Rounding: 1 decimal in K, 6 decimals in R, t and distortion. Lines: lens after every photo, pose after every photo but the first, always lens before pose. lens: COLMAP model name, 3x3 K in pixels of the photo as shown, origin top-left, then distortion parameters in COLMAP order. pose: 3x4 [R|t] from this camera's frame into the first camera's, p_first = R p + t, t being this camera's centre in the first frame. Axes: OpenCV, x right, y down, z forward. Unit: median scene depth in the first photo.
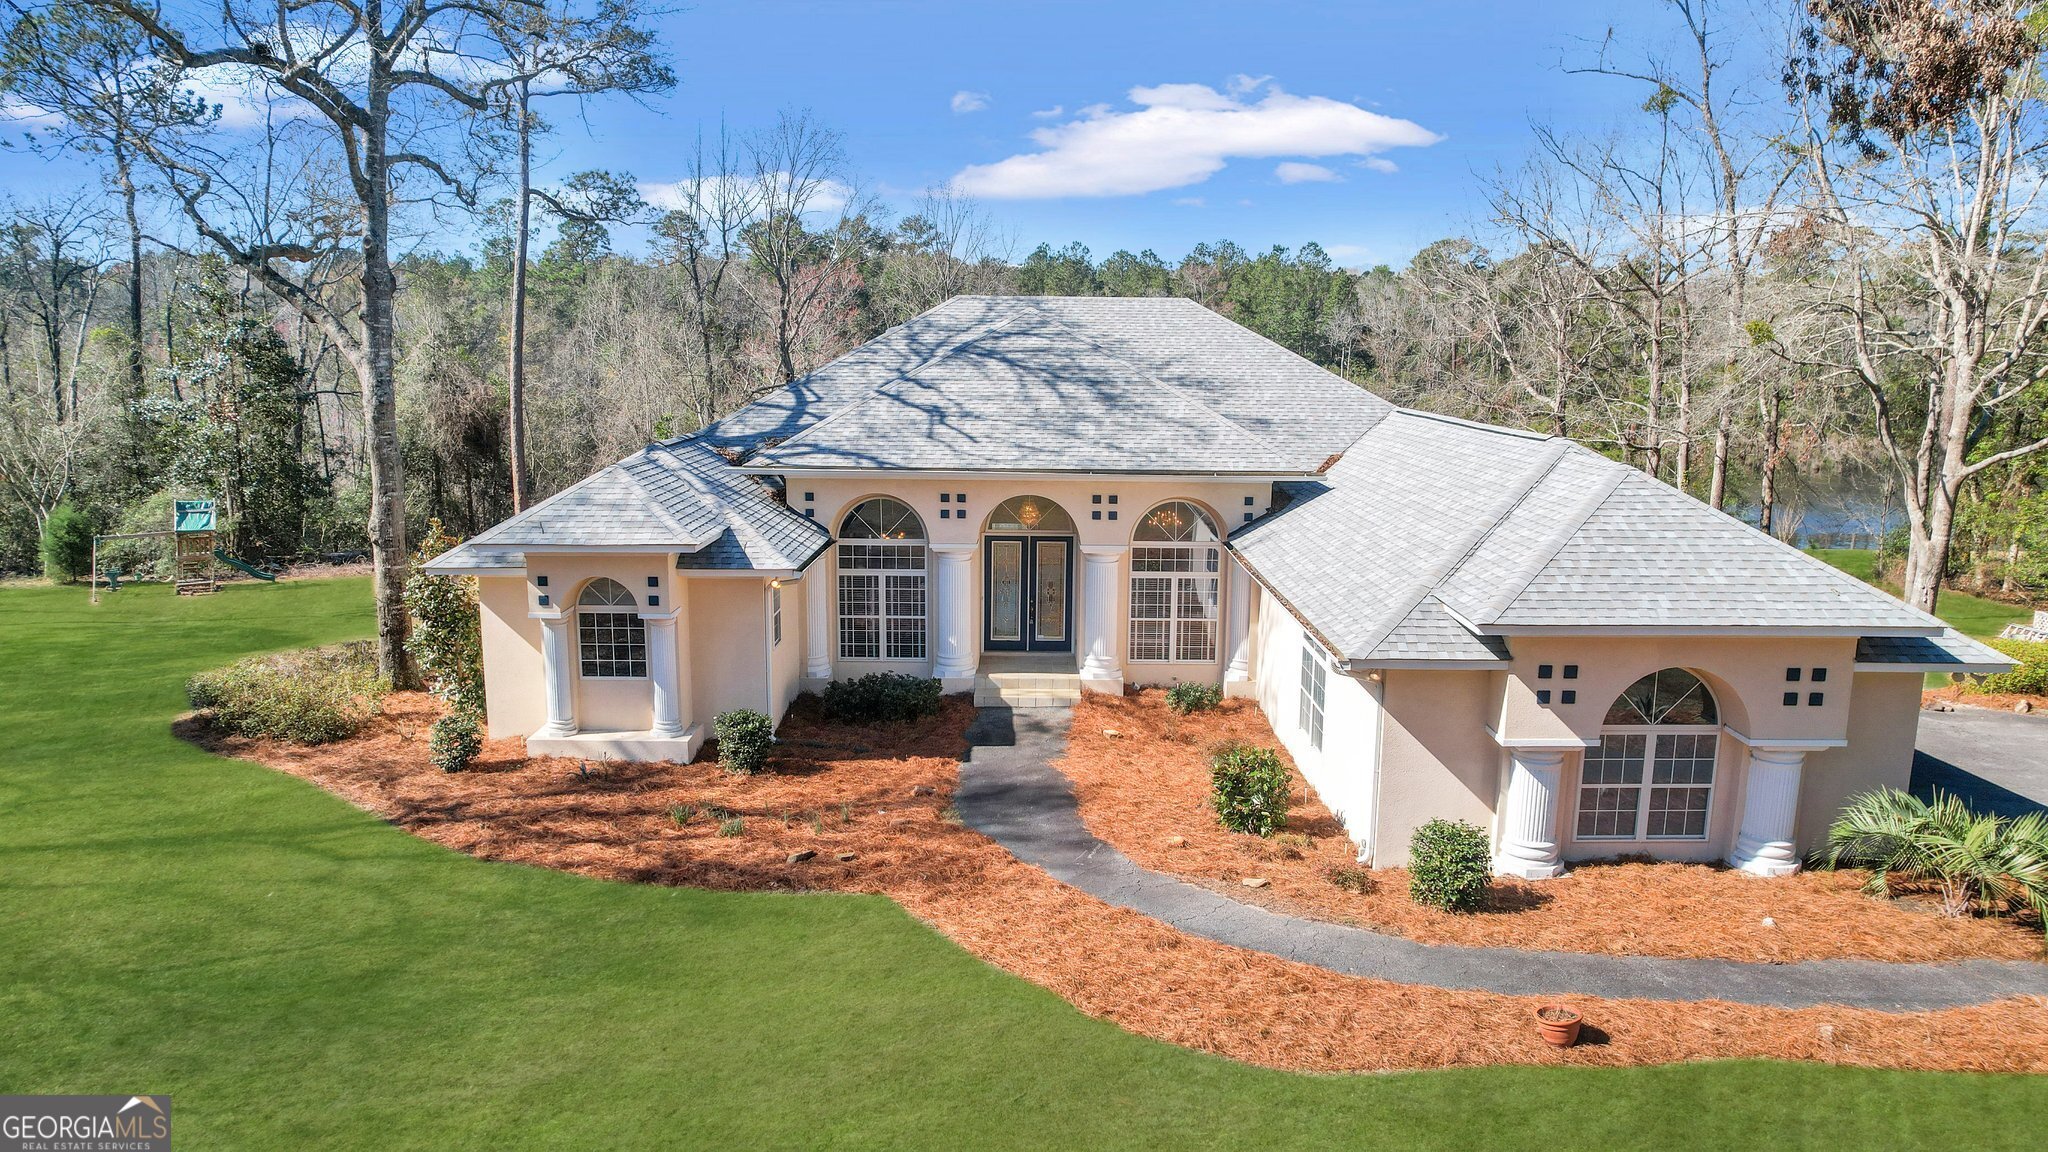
lens RADIAL K [[1311.9, 0, 1029.1], [0, 1311.9, 575.2], [0, 0, 1]] dist [-0.084694, 0.077941]
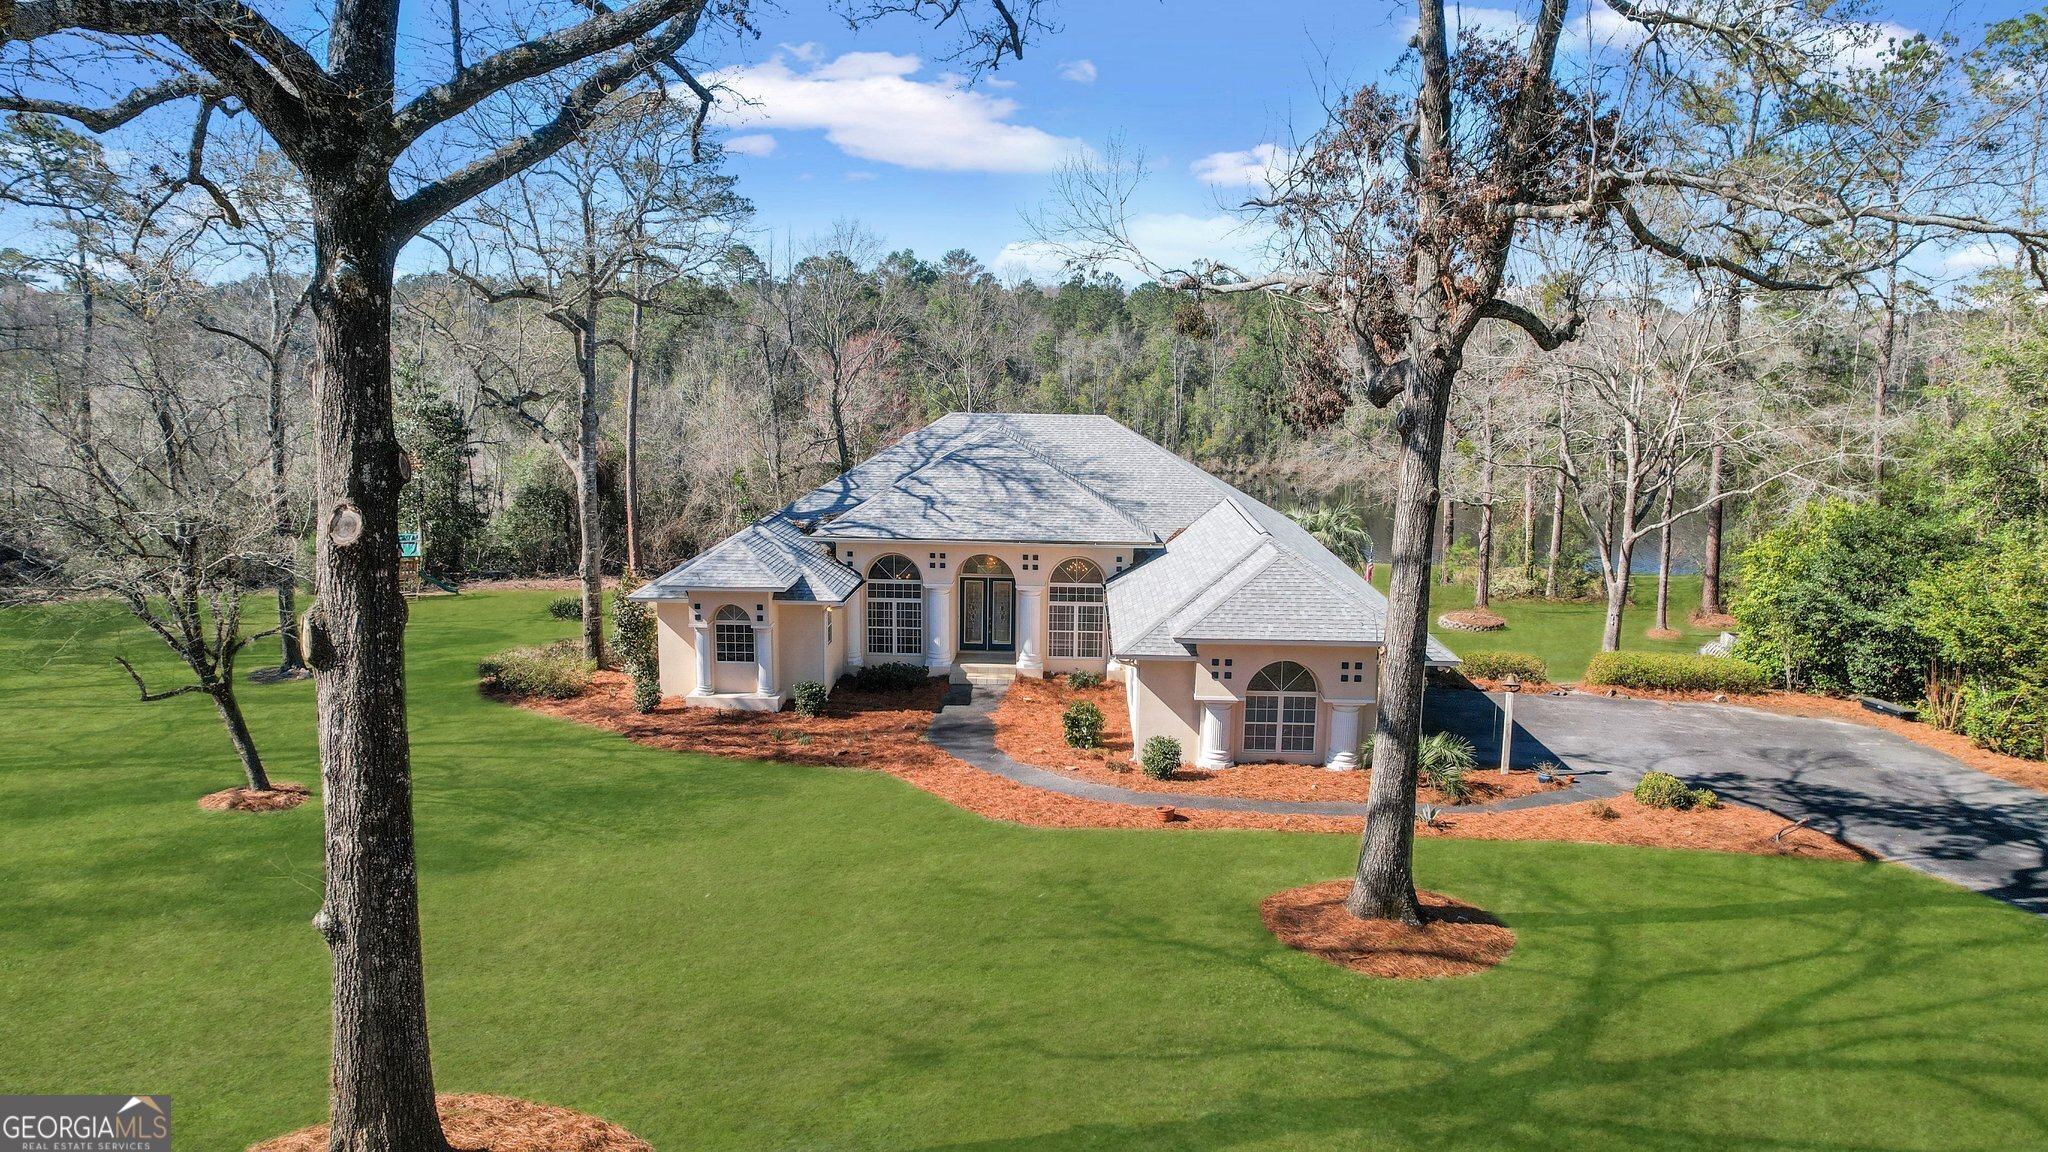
lens RADIAL K [[1311.9, 0, 1029.1], [0, 1311.9, 575.2], [0, 0, 1]] dist [-0.084694, 0.077941]
pose [[0.999254, 0.010170, -0.037263, 0.120290], [-0.010278, 0.999944, -0.002710, -0.032132], [0.037234, 0.003090, 0.999302, -0.644541]]
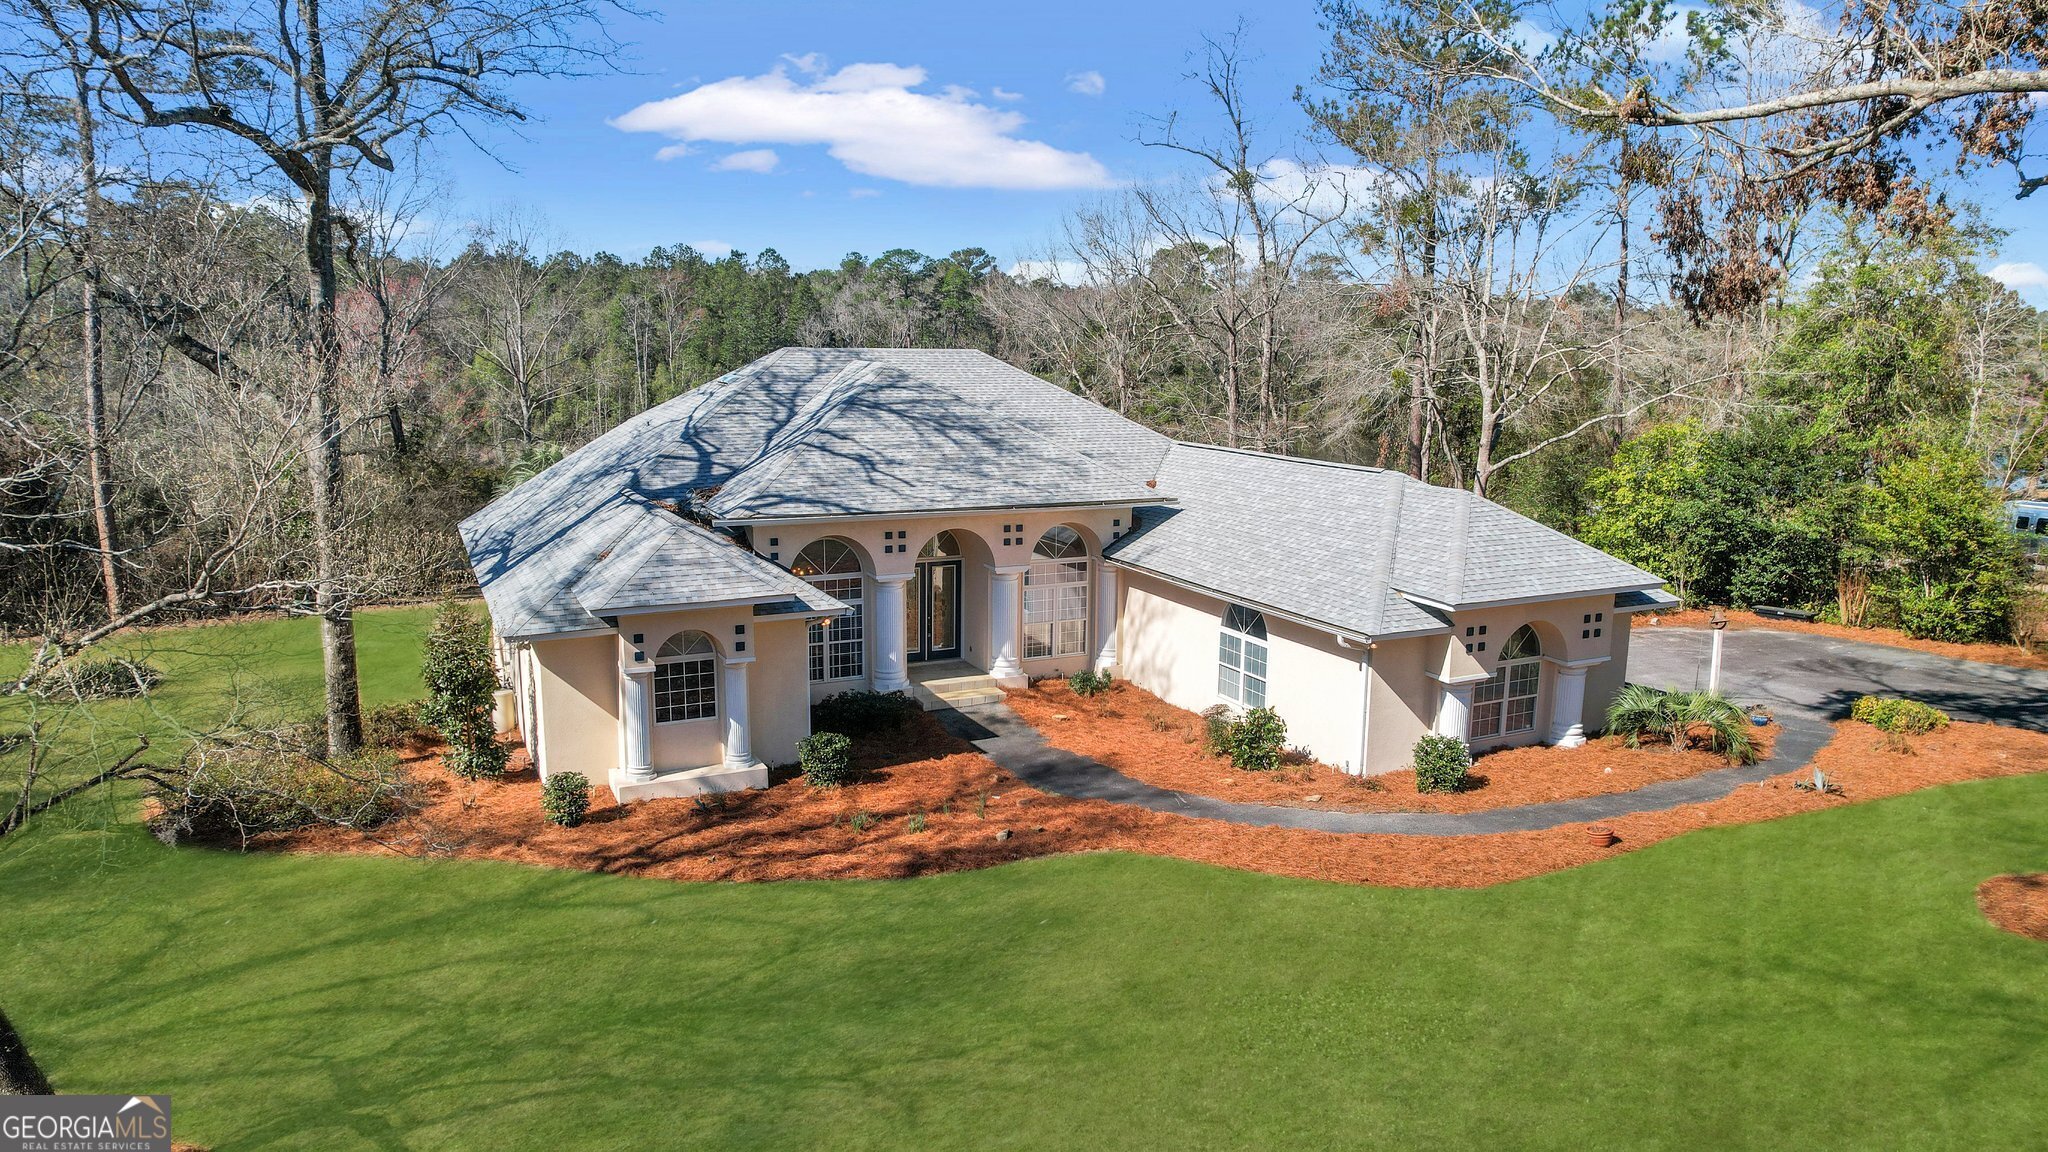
lens RADIAL K [[1311.9, 0, 1029.1], [0, 1311.9, 575.2], [0, 0, 1]] dist [-0.084694, 0.077941]
pose [[0.897796, -0.075179, 0.433948, -0.471680], [0.072819, 0.997101, 0.022086, -0.041333], [-0.434350, 0.011770, 0.900667, -0.102557]]
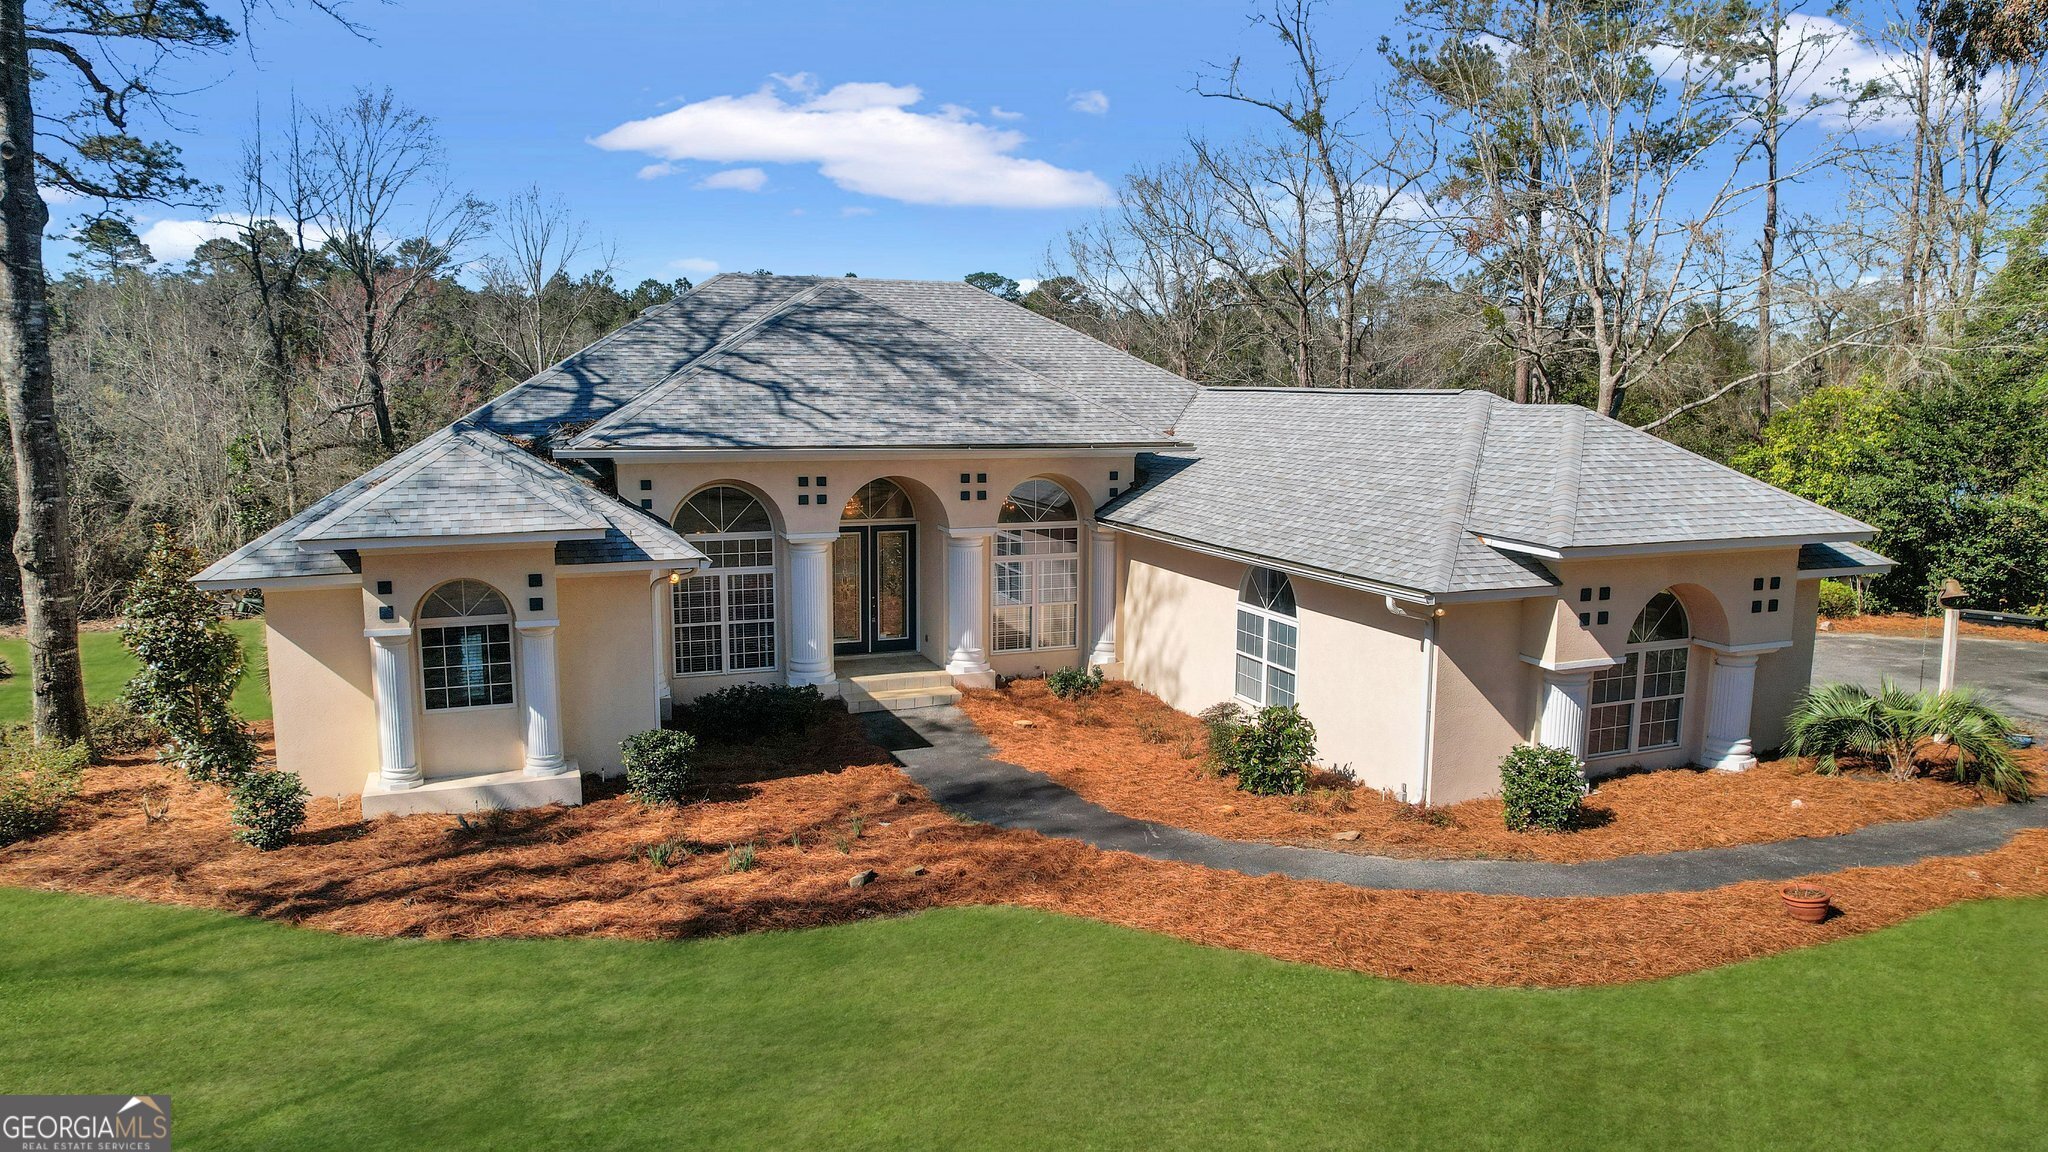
lens RADIAL K [[1311.9, 0, 1029.1], [0, 1311.9, 575.2], [0, 0, 1]] dist [-0.084694, 0.077941]
pose [[0.929736, -0.054721, 0.364138, -0.255101], [0.065580, 0.997694, -0.017512, 0.030651], [-0.362340, 0.040162, 0.931180, 0.123573]]
